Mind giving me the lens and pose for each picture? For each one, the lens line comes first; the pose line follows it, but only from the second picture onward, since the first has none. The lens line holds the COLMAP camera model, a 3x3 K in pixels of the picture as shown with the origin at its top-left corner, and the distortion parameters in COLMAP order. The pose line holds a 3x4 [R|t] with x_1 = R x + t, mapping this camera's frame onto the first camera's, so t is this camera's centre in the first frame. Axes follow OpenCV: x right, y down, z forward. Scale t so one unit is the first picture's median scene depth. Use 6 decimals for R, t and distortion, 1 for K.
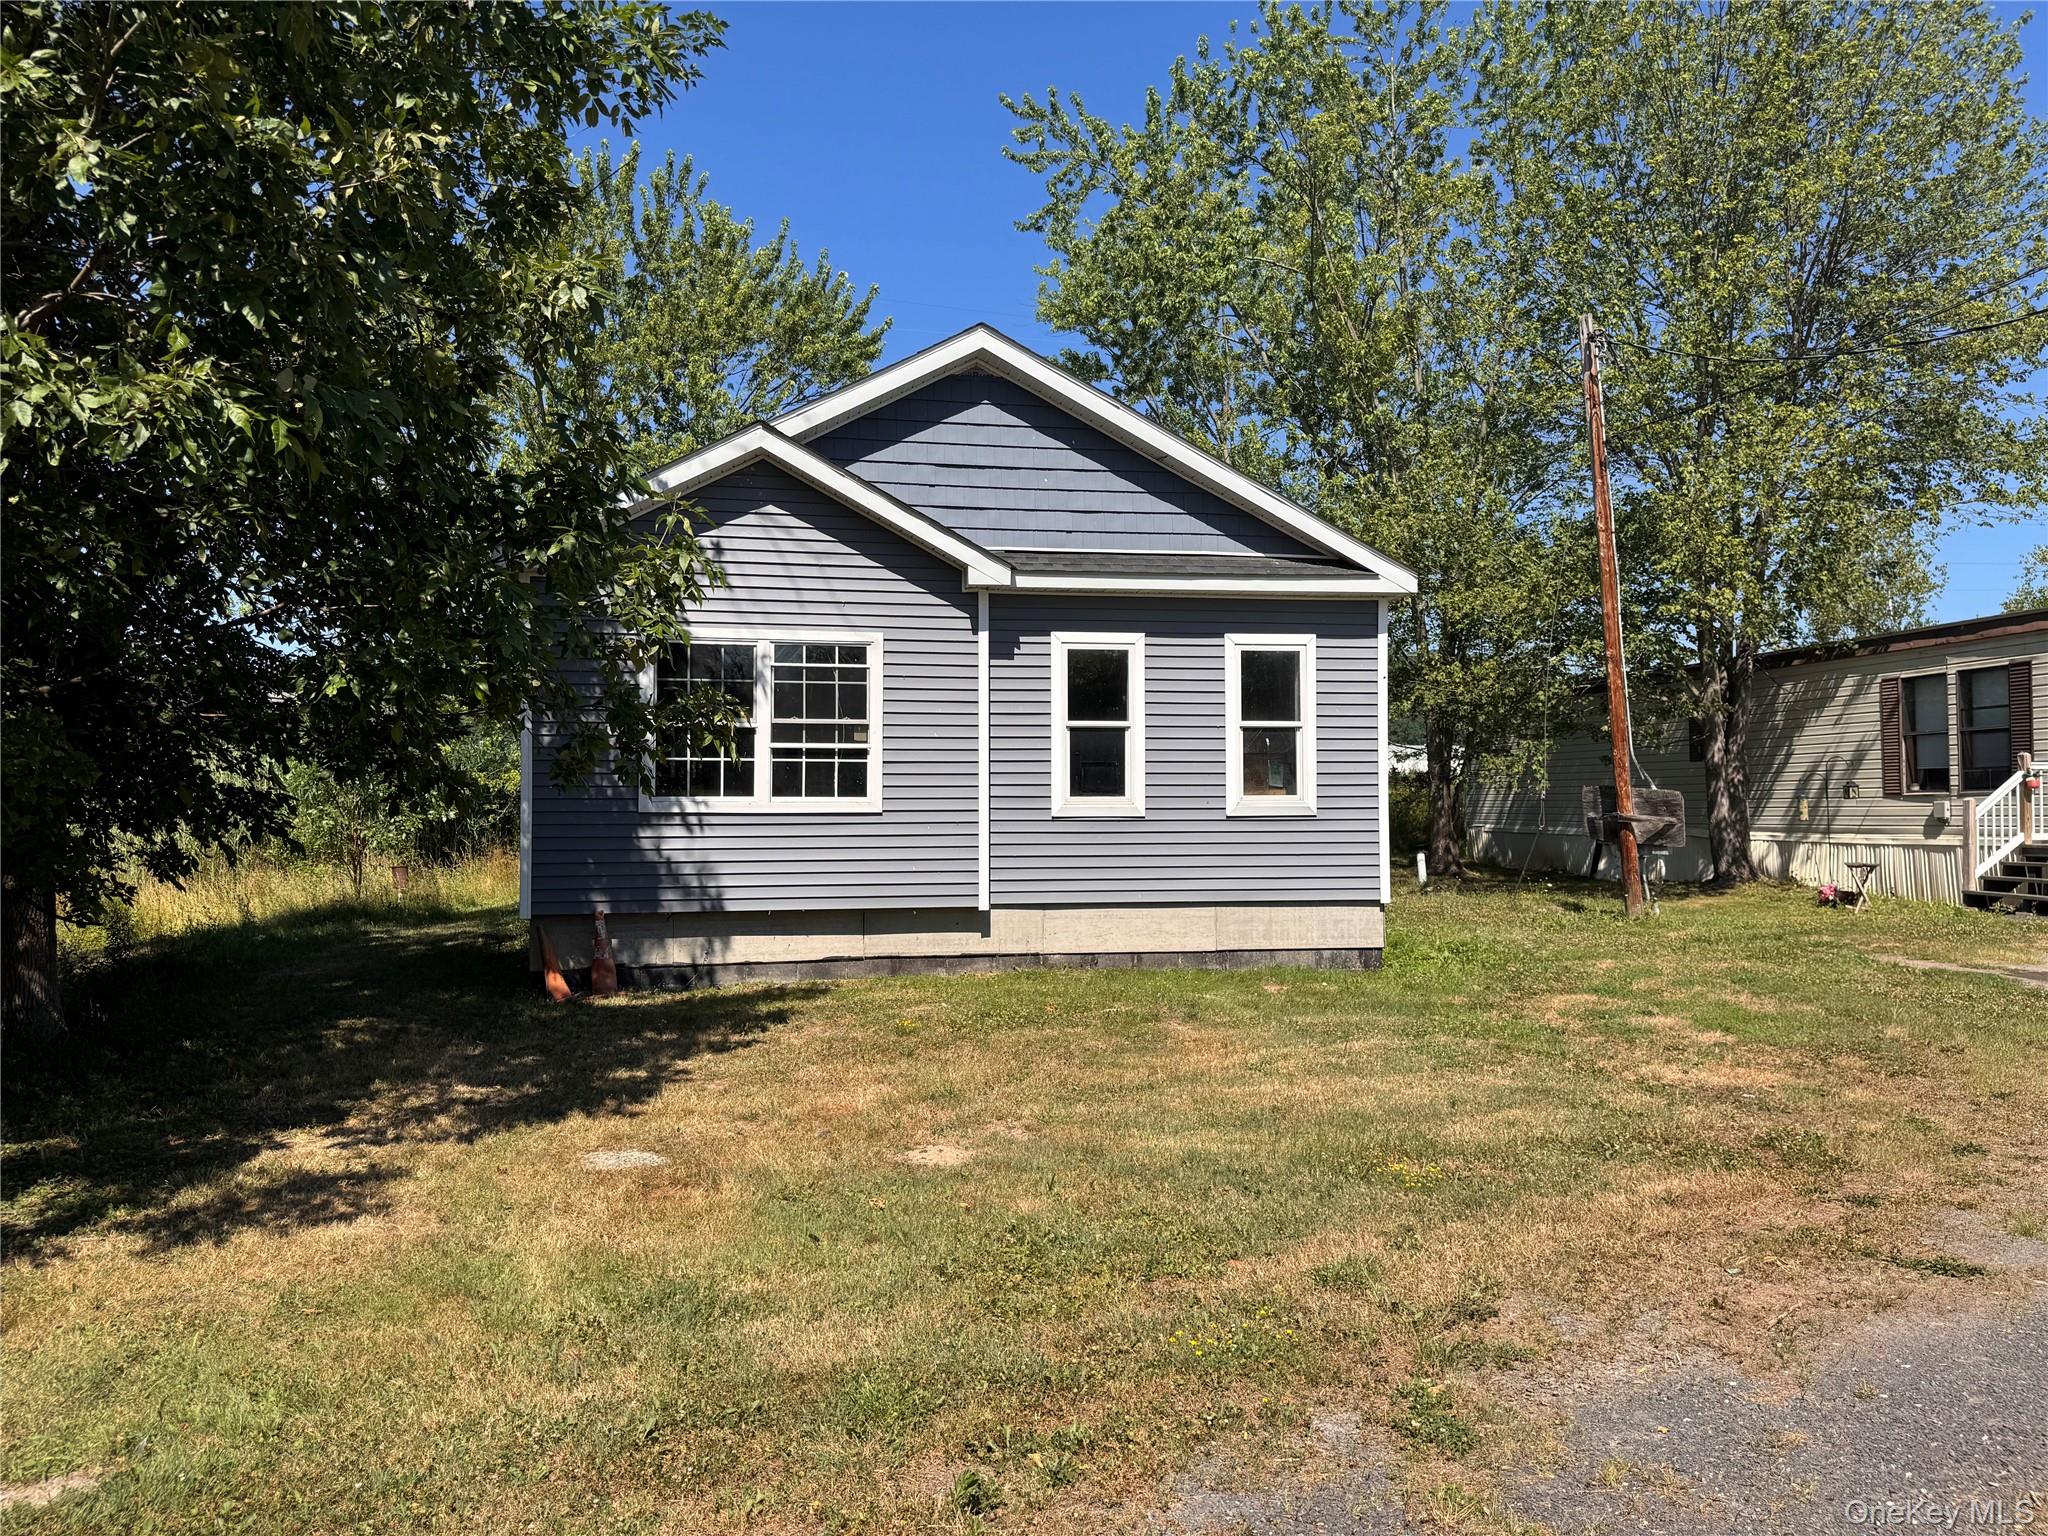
lens RADIAL K [[1427.9, 0, 1030.5], [0, 1427.9, 771.1], [0, 0, 1]] dist [0.064578, -0.086174]
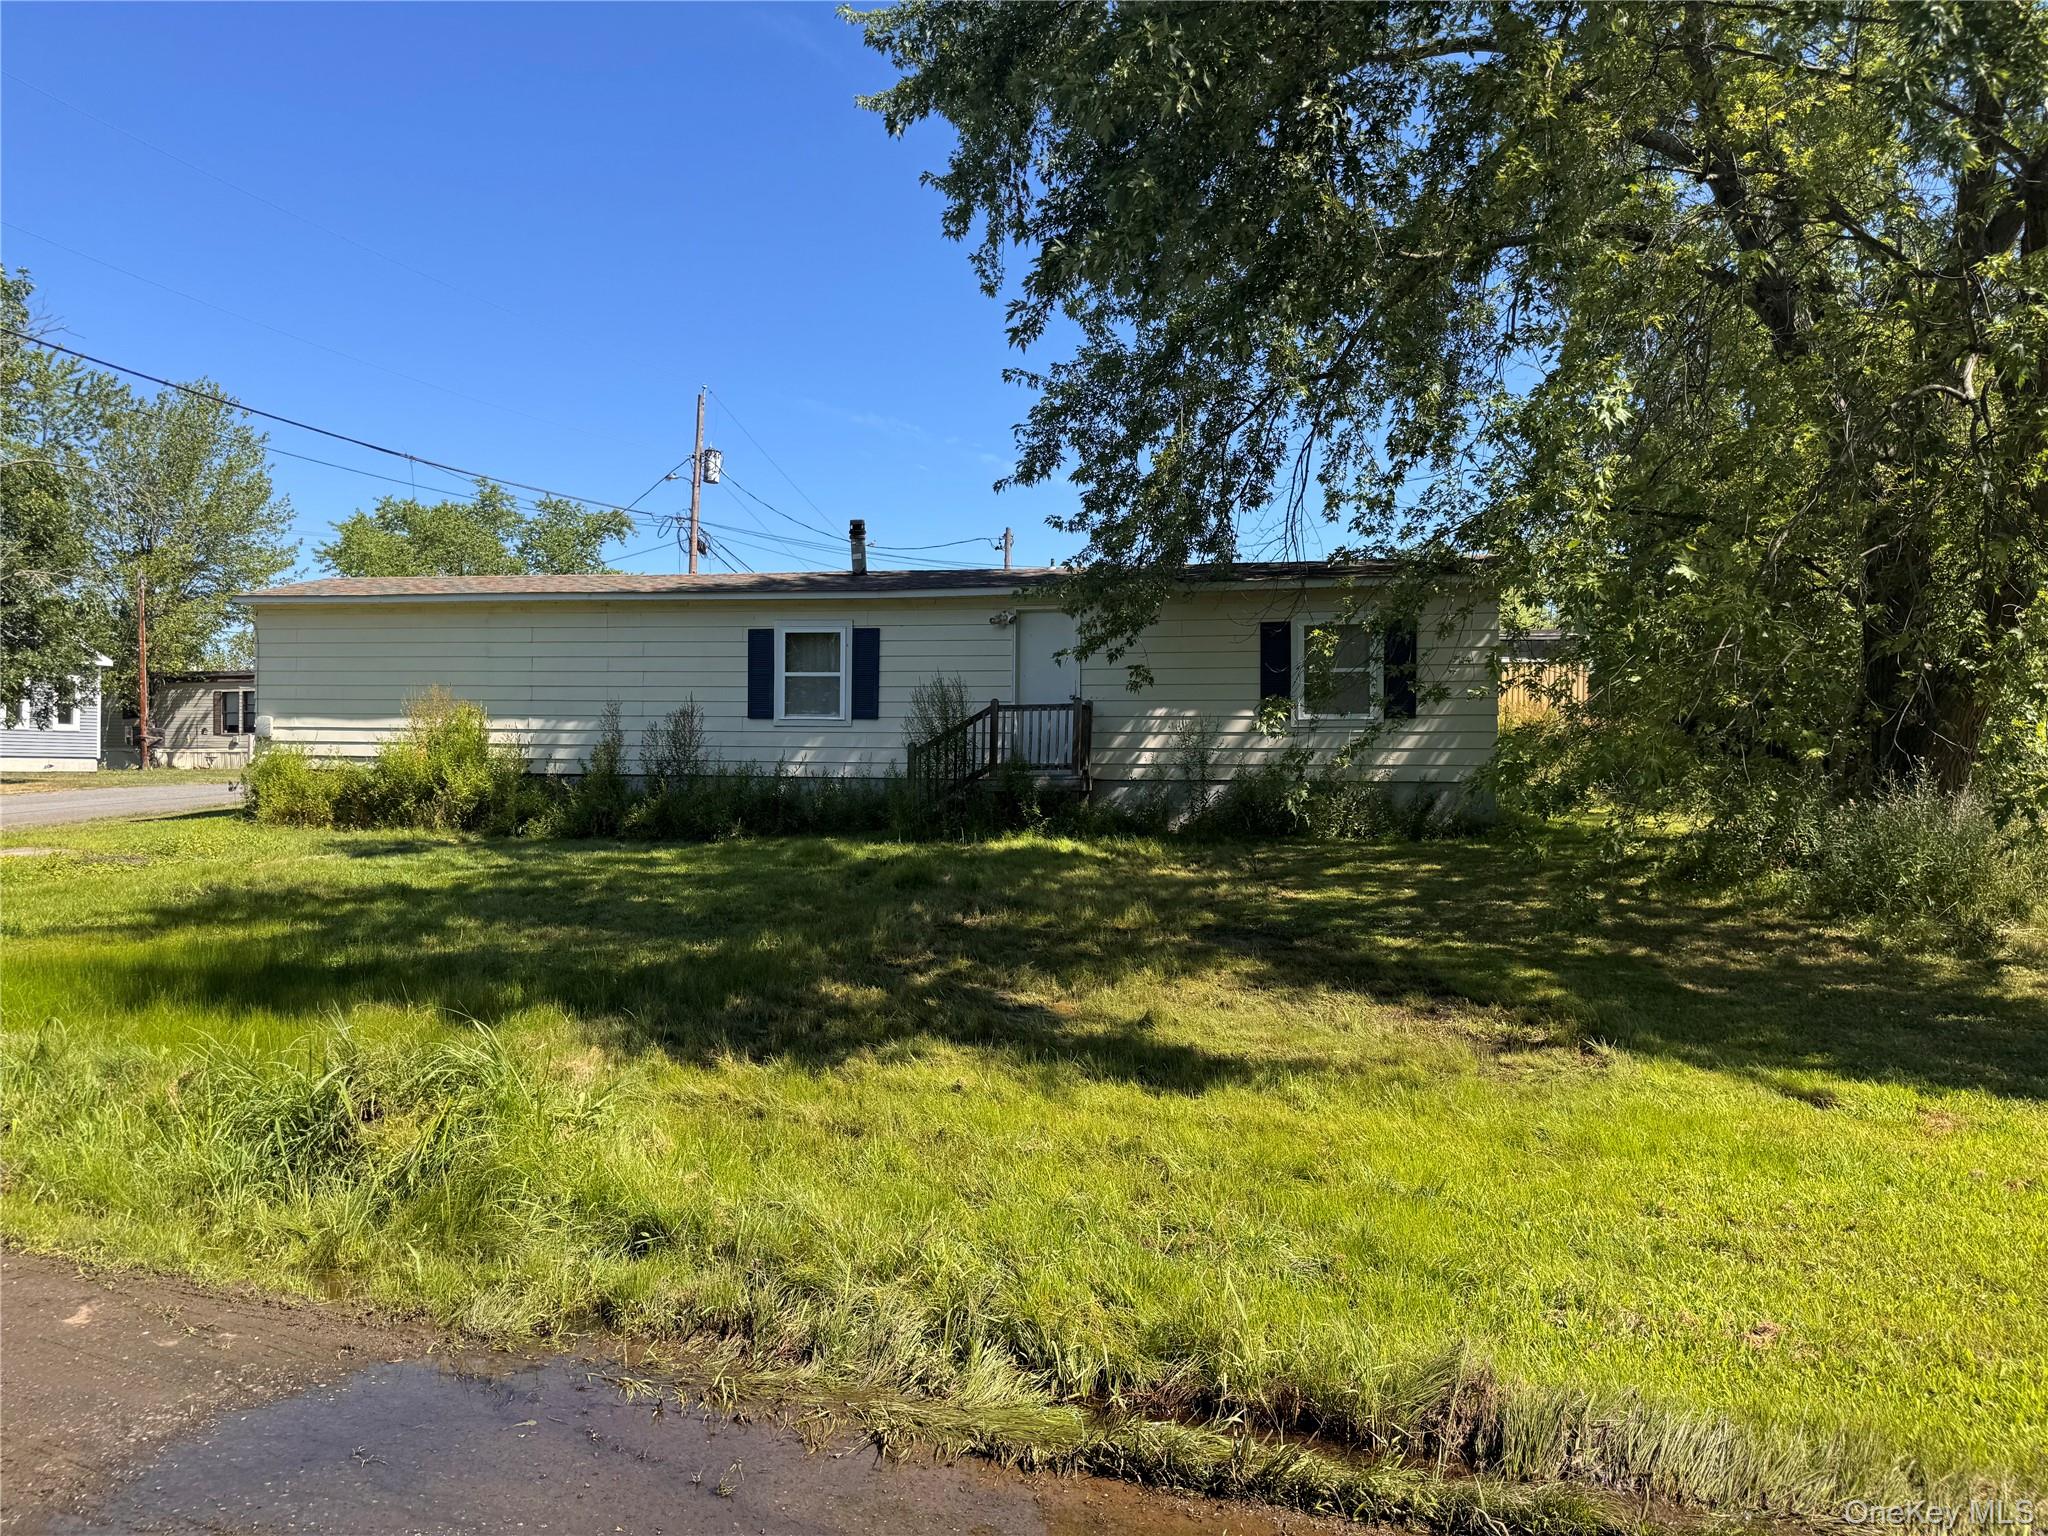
lens RADIAL K [[1427.9, 0, 1049.4], [0, 1427.9, 766.5], [0, 0, 1]] dist [0.064578, -0.086174]
pose [[0.421068, 0.013454, 0.906929, -1.180528], [-0.035119, 0.999382, 0.001479, 0.018081], [-0.906349, -0.032473, 0.421280, -1.532533]]
